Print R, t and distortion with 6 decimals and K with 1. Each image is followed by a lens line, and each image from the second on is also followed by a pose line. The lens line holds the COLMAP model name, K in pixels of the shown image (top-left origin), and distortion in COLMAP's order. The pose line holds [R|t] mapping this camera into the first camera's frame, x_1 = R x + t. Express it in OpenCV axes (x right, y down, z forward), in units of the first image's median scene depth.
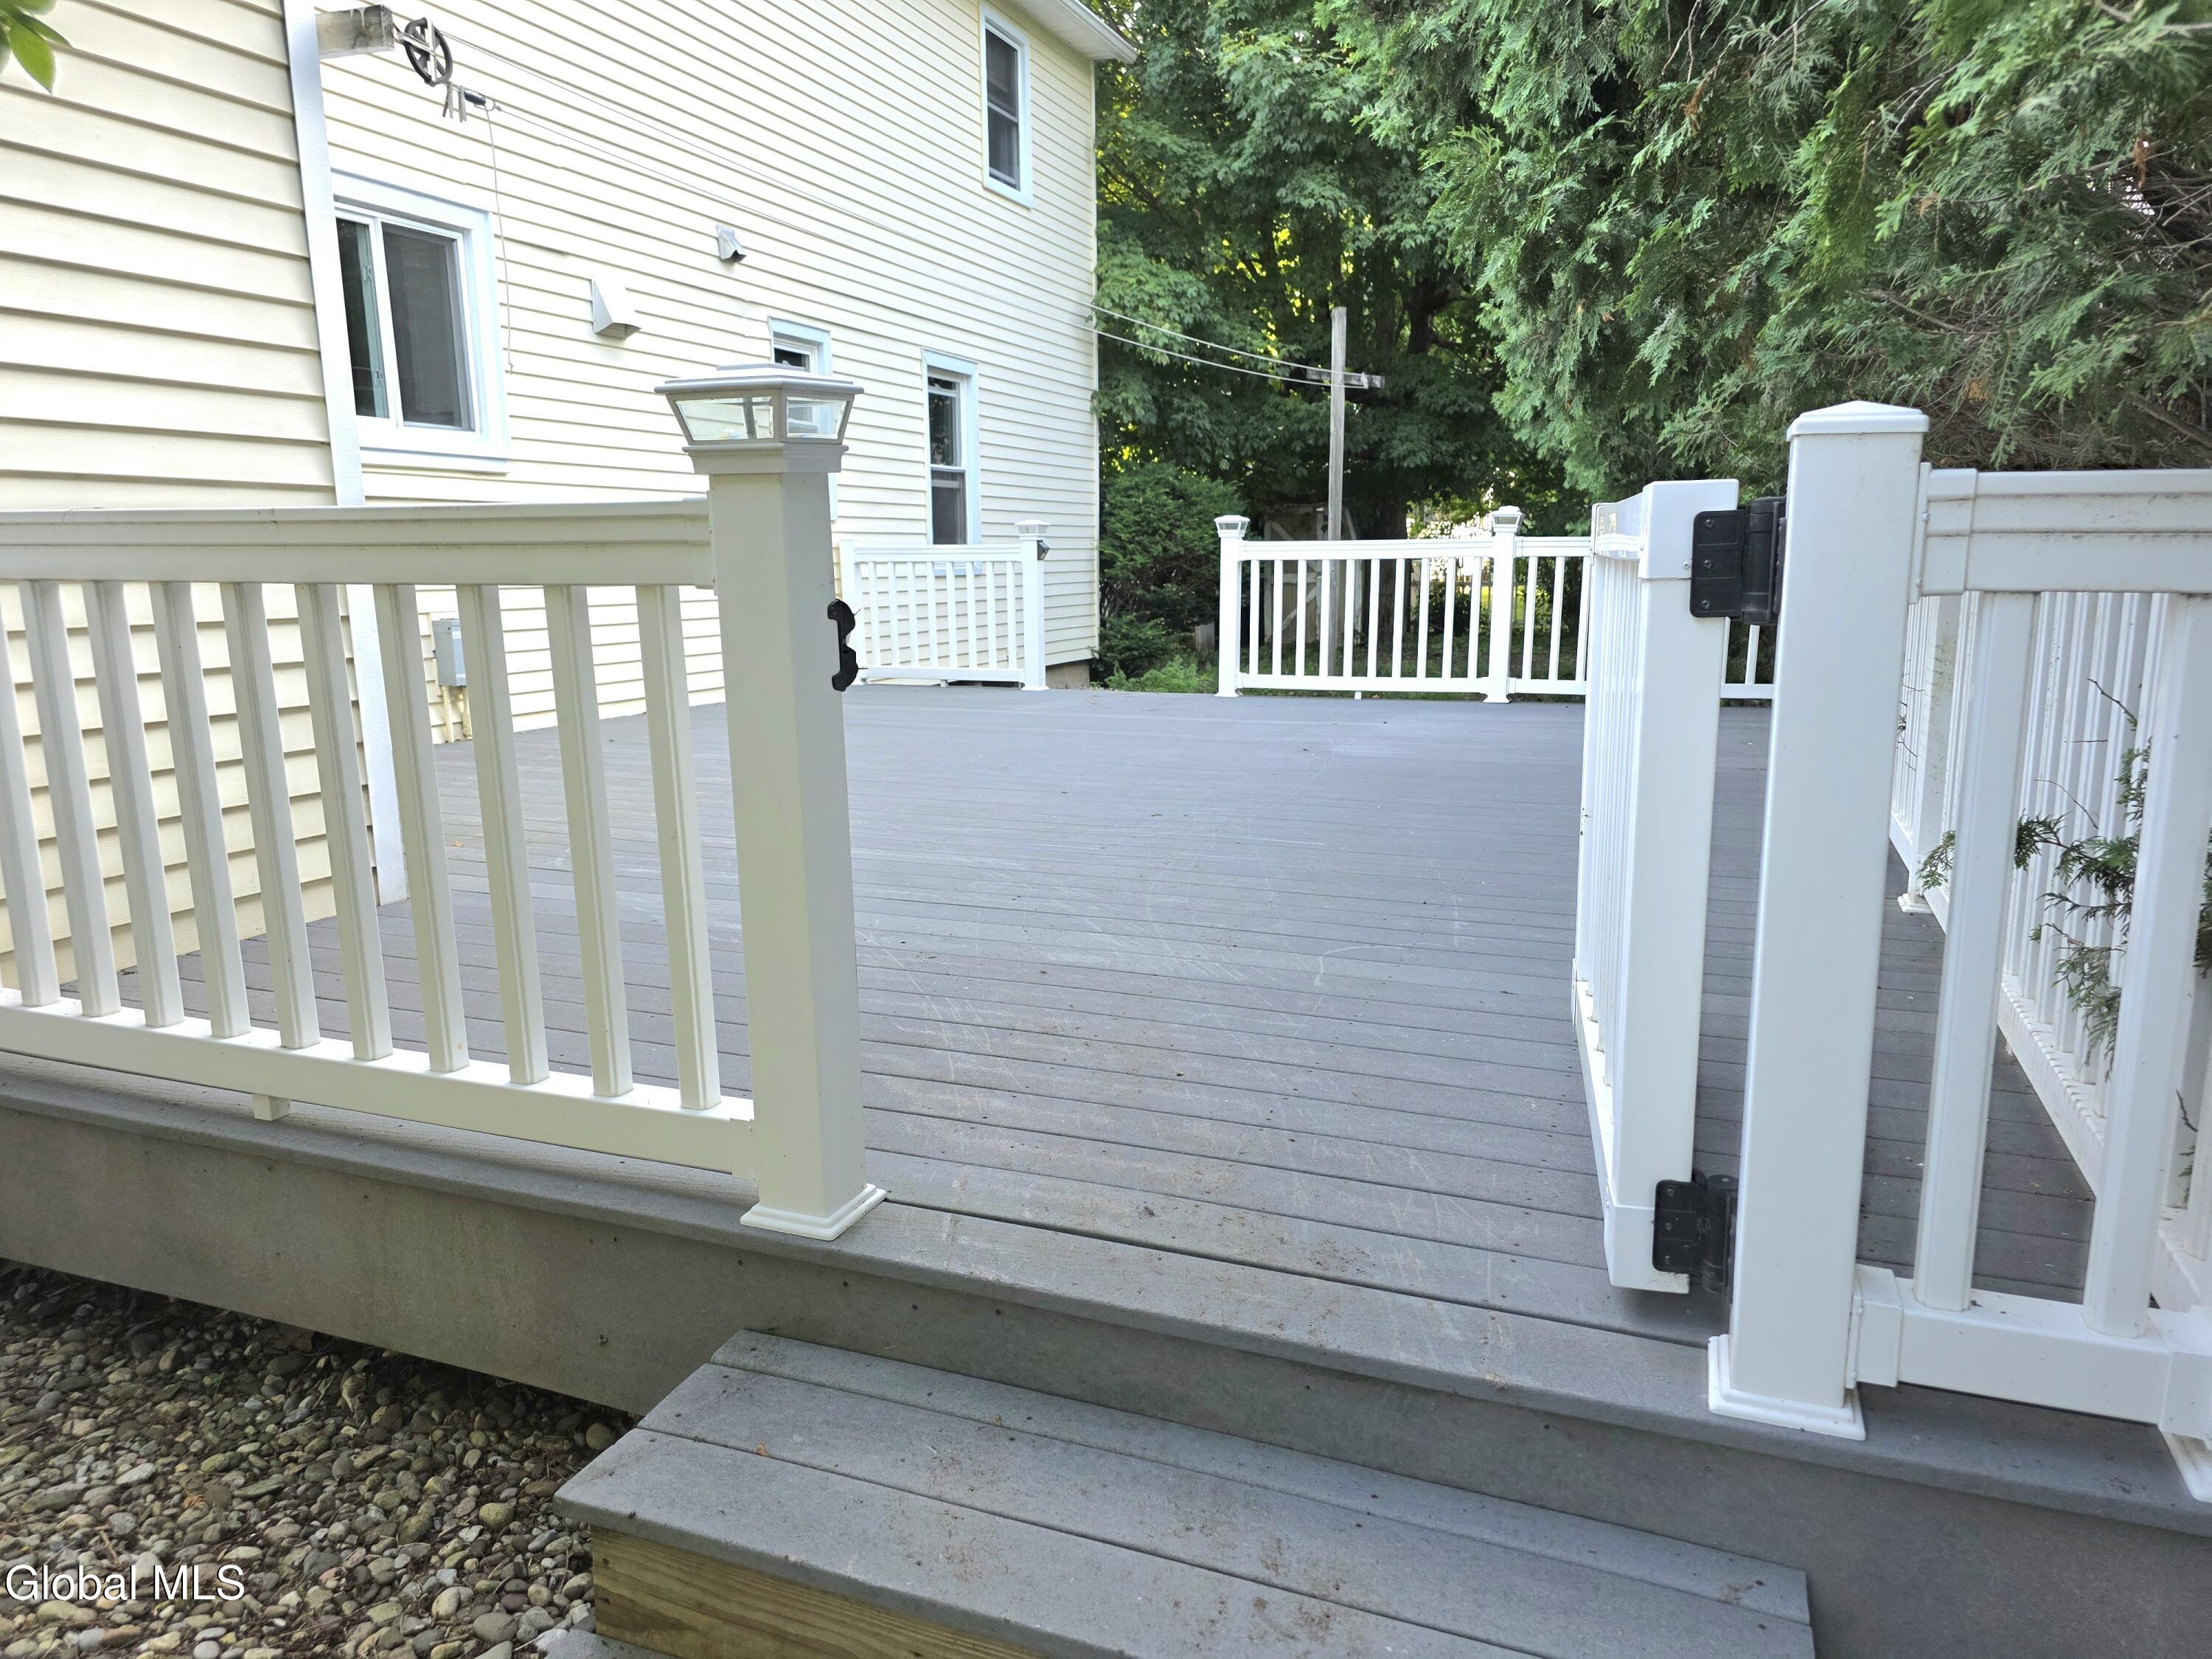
lens RADIAL K [[1495.3, 0, 1125.1], [0, 1495.3, 847.5], [0, 0, 1]] dist [0.041262, -0.055090]
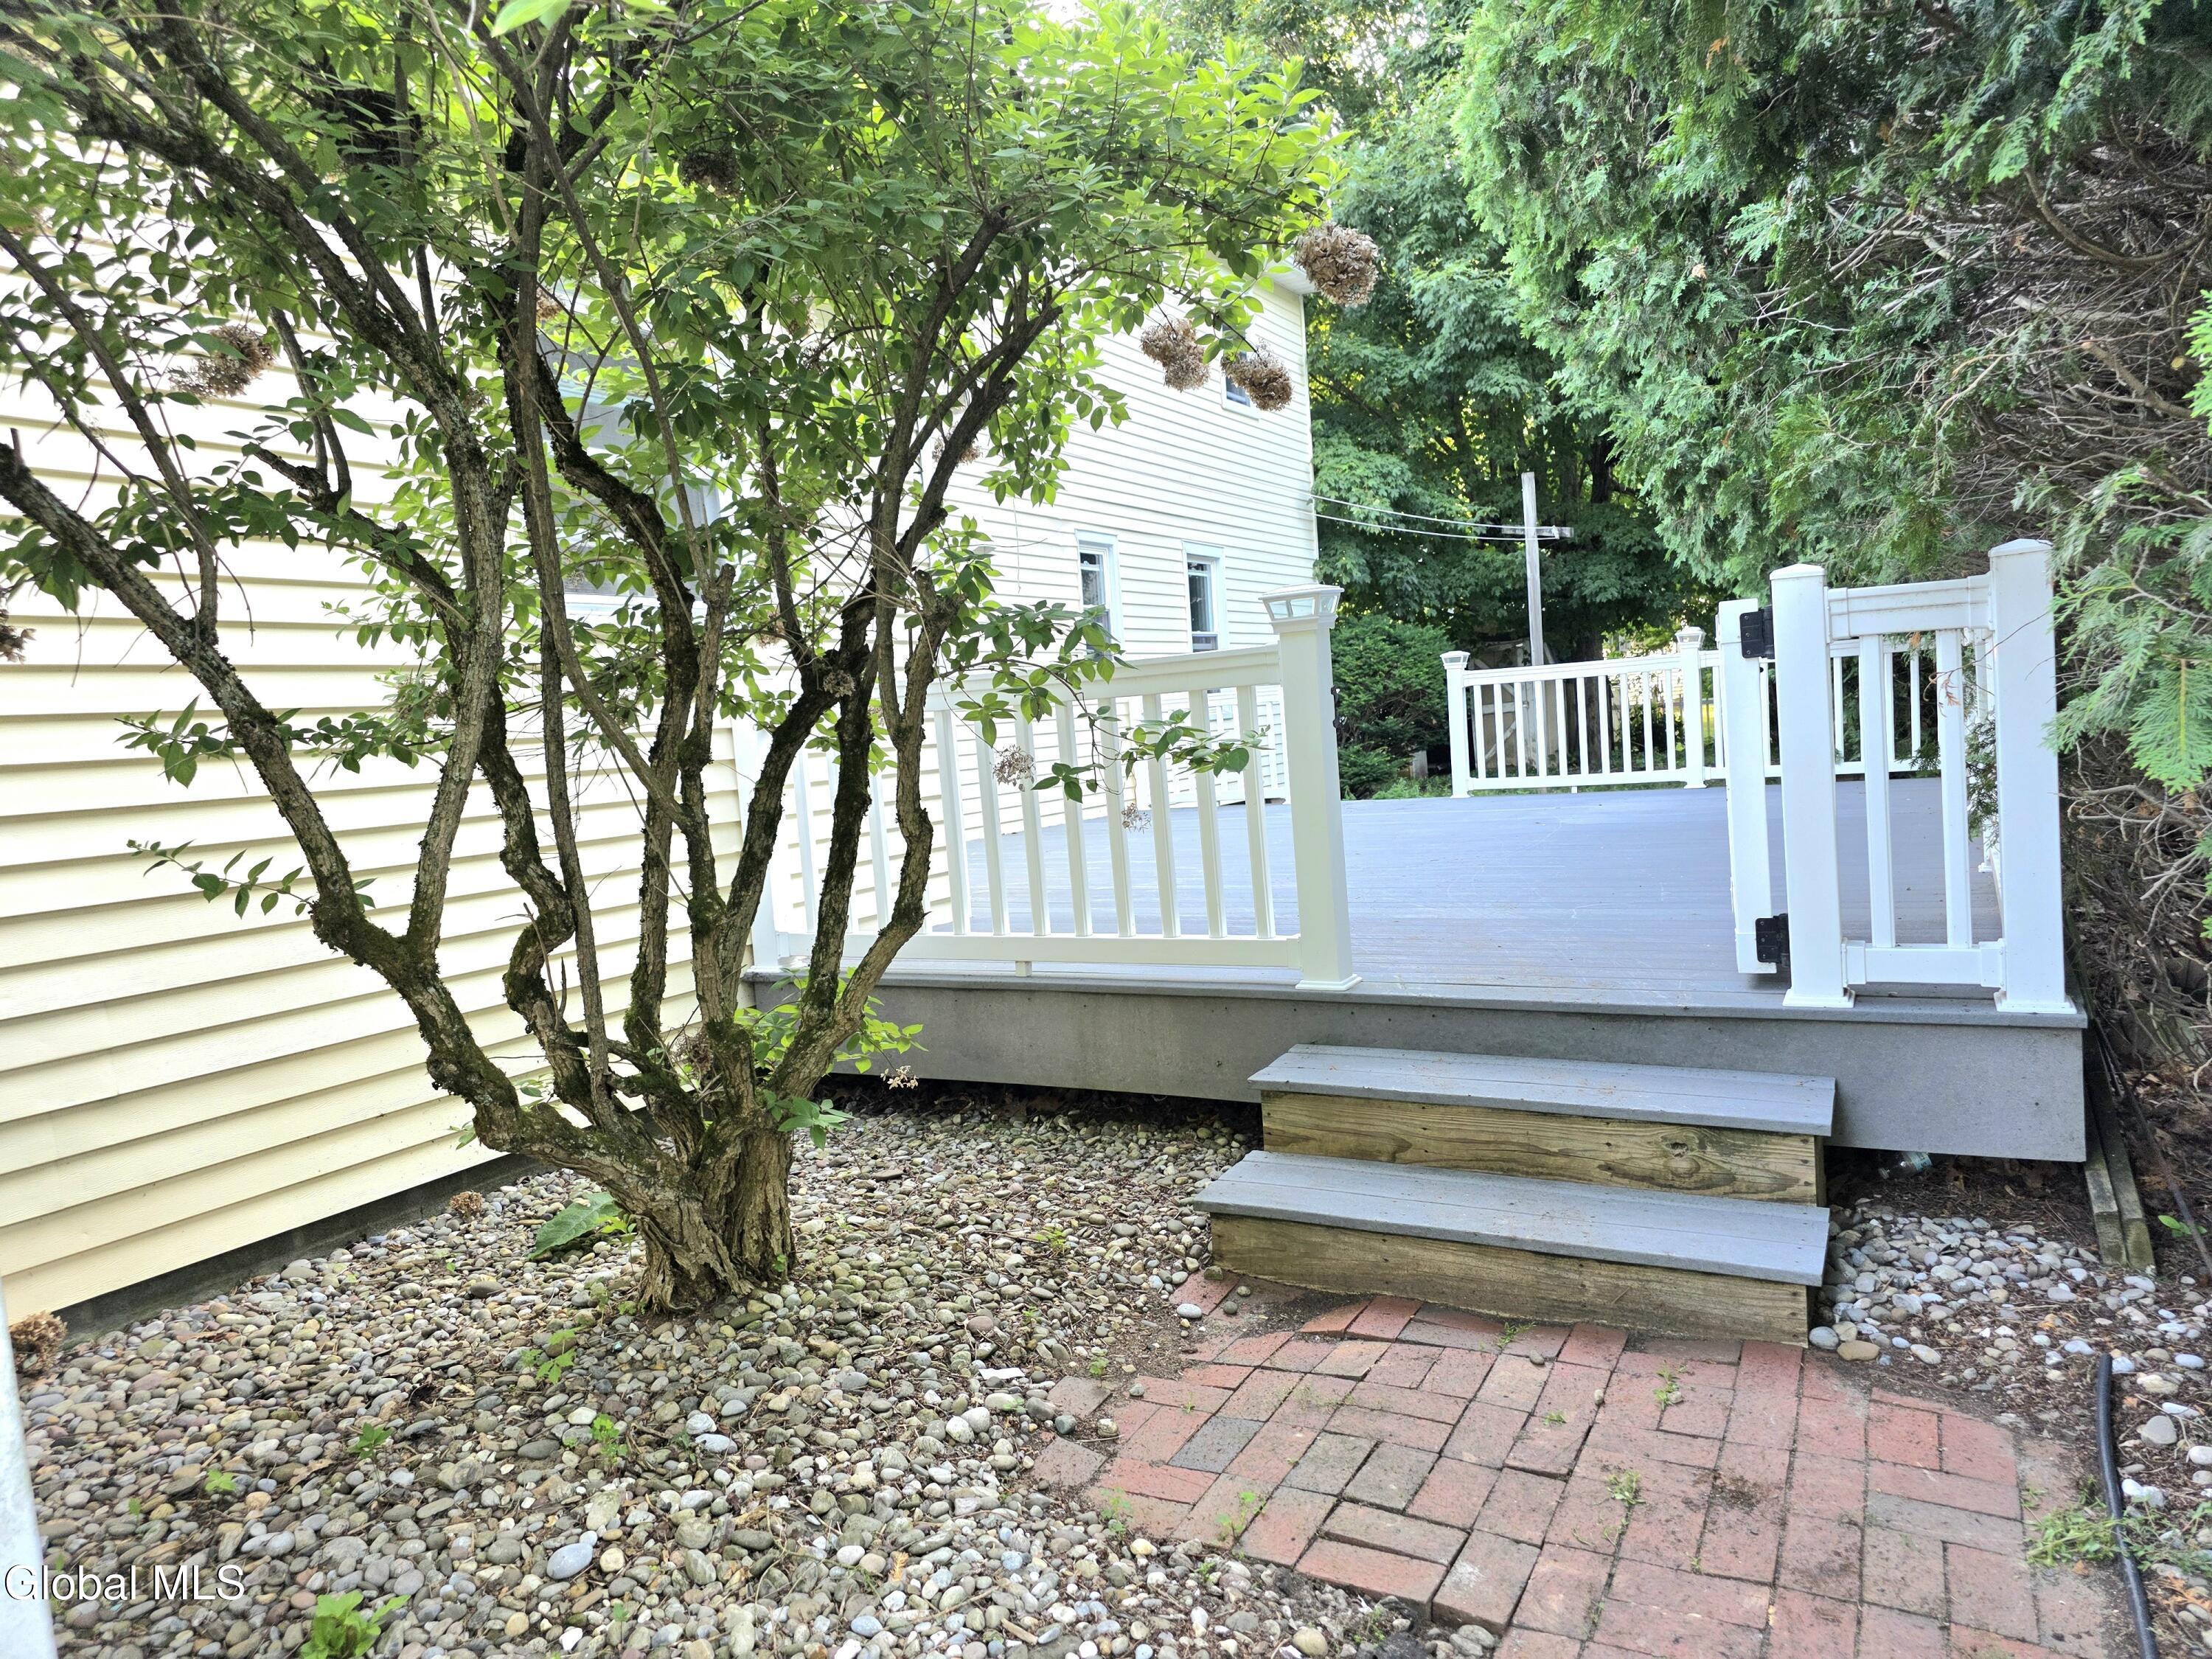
lens RADIAL K [[1495.3, 0, 1081.9], [0, 1495.3, 828.1], [0, 0, 1]] dist [0.041262, -0.055090]
pose [[0.986226, -0.056520, -0.155447, -0.034927], [0.037780, 0.991936, -0.120975, 0.043594], [0.161031, 0.113436, 0.980409, -0.175798]]
